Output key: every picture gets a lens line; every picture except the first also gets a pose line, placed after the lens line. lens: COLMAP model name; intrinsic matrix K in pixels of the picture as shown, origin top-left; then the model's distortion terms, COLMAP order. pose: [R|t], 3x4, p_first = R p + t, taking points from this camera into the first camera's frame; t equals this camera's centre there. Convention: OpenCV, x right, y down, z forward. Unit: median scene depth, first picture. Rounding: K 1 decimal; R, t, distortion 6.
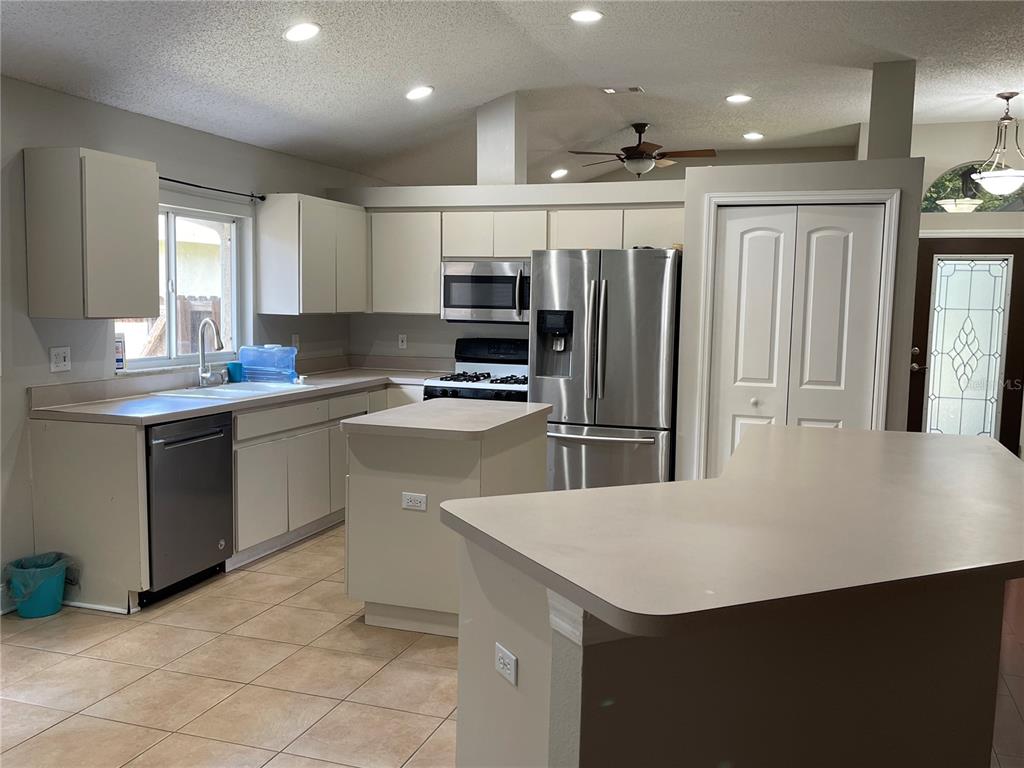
lens RADIAL K [[910.2, 0, 512.0], [0, 910.2, 384.0], [0, 0, 1]] dist [0.094651, -0.111166]
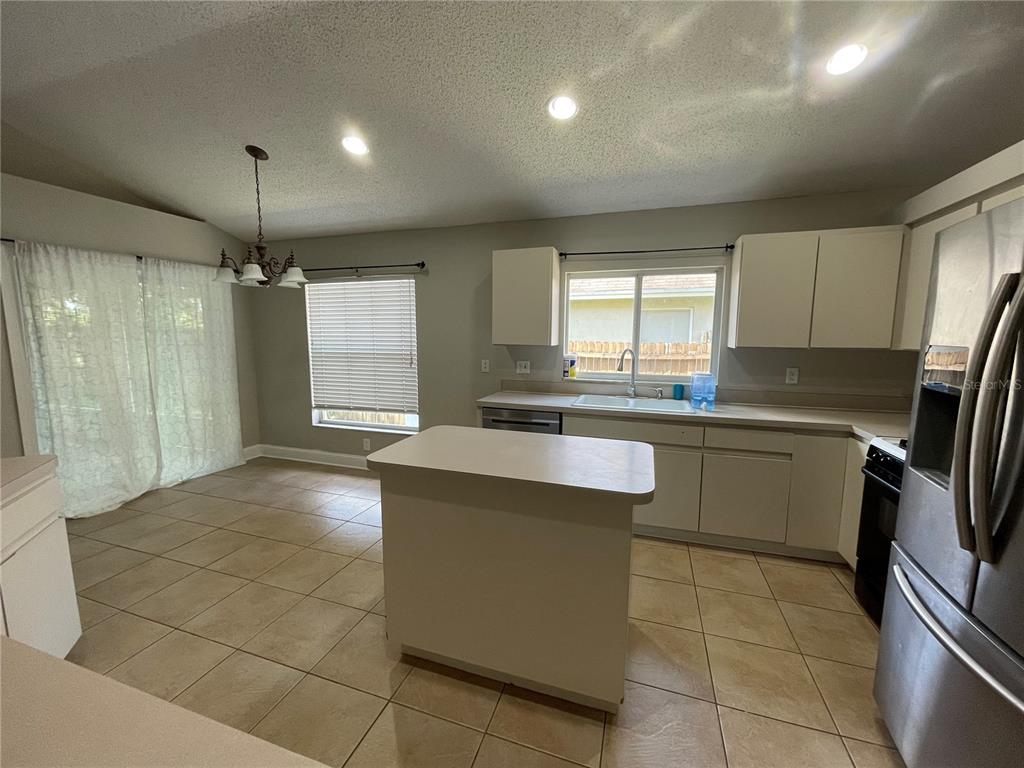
lens RADIAL K [[411.5, 0, 509.8], [0, 411.5, 383.1], [0, 0, 1]] dist [-0.000282, 0.000788]
pose [[0.003842, 0.102717, -0.994703, 0.269982], [-0.097971, 0.989964, 0.101849, -0.060890], [0.995182, 0.097061, 0.013867, 0.766591]]
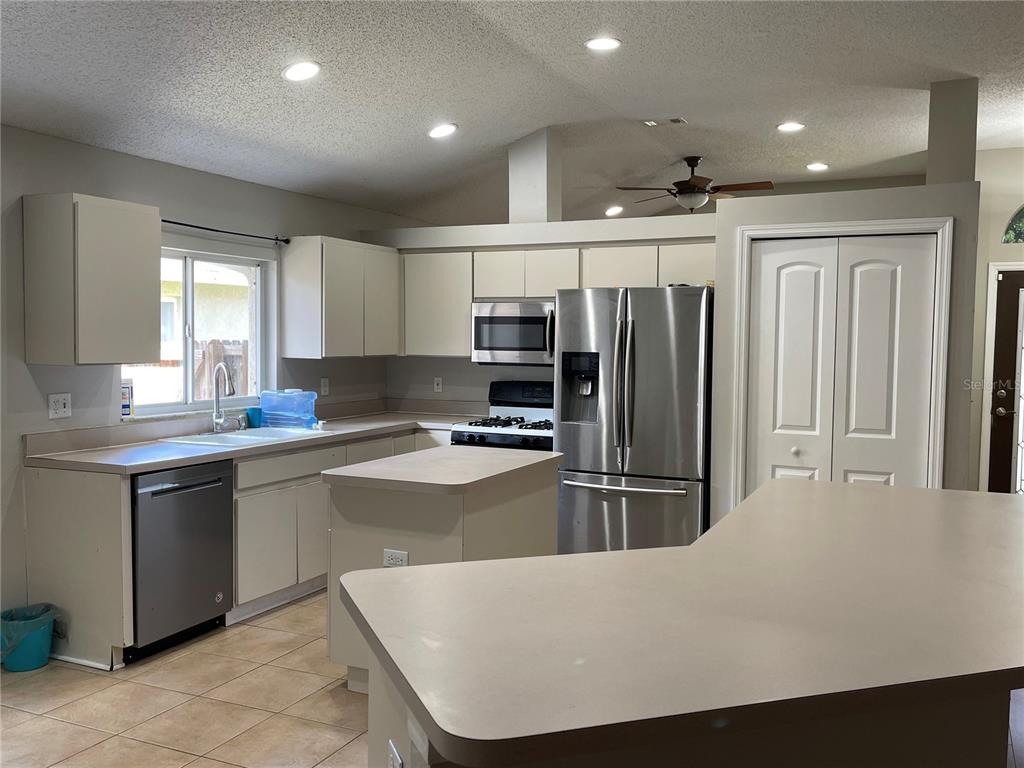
lens RADIAL K [[910.2, 0, 512.0], [0, 910.2, 384.0], [0, 0, 1]] dist [0.094651, -0.111166]
pose [[0.994153, -0.002109, -0.107964, 0.078946], [-0.002640, 0.999036, -0.043820, -0.006343], [0.107952, 0.043849, 0.993189, 0.054828]]
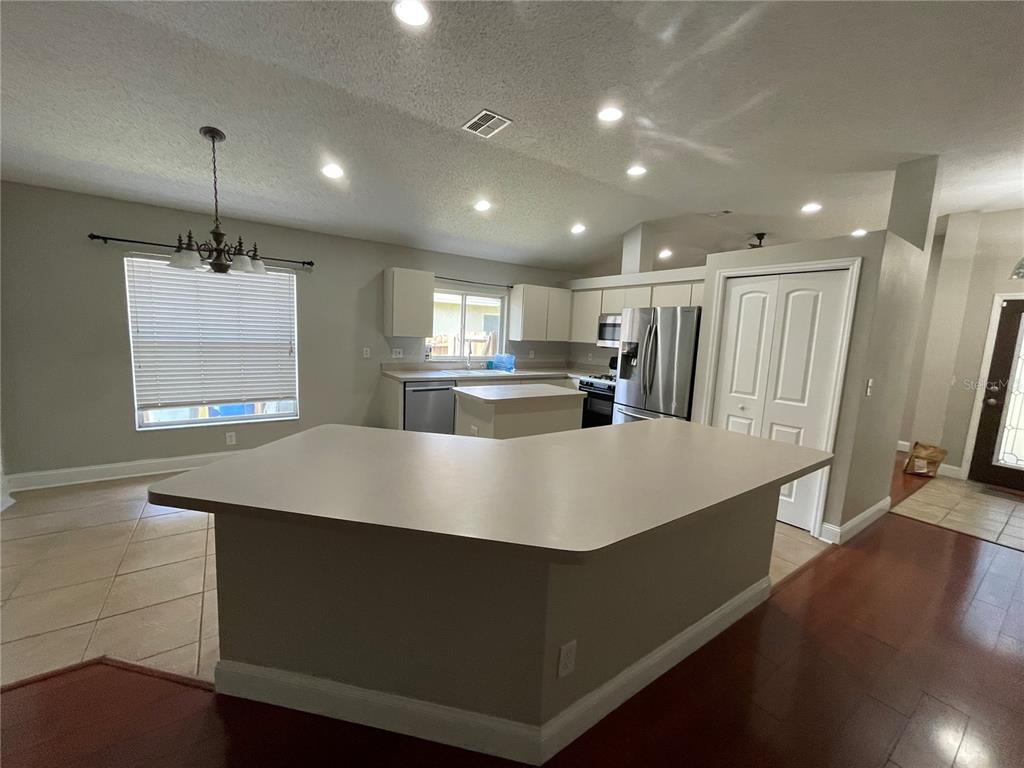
lens RADIAL K [[411.5, 0, 509.8], [0, 411.5, 383.1], [0, 0, 1]] dist [-0.000282, 0.000788]
pose [[0.804083, 0.093458, -0.587125, 0.336394], [-0.086940, 0.995435, 0.039387, -0.013007], [0.588126, 0.019374, 0.808537, 0.218991]]
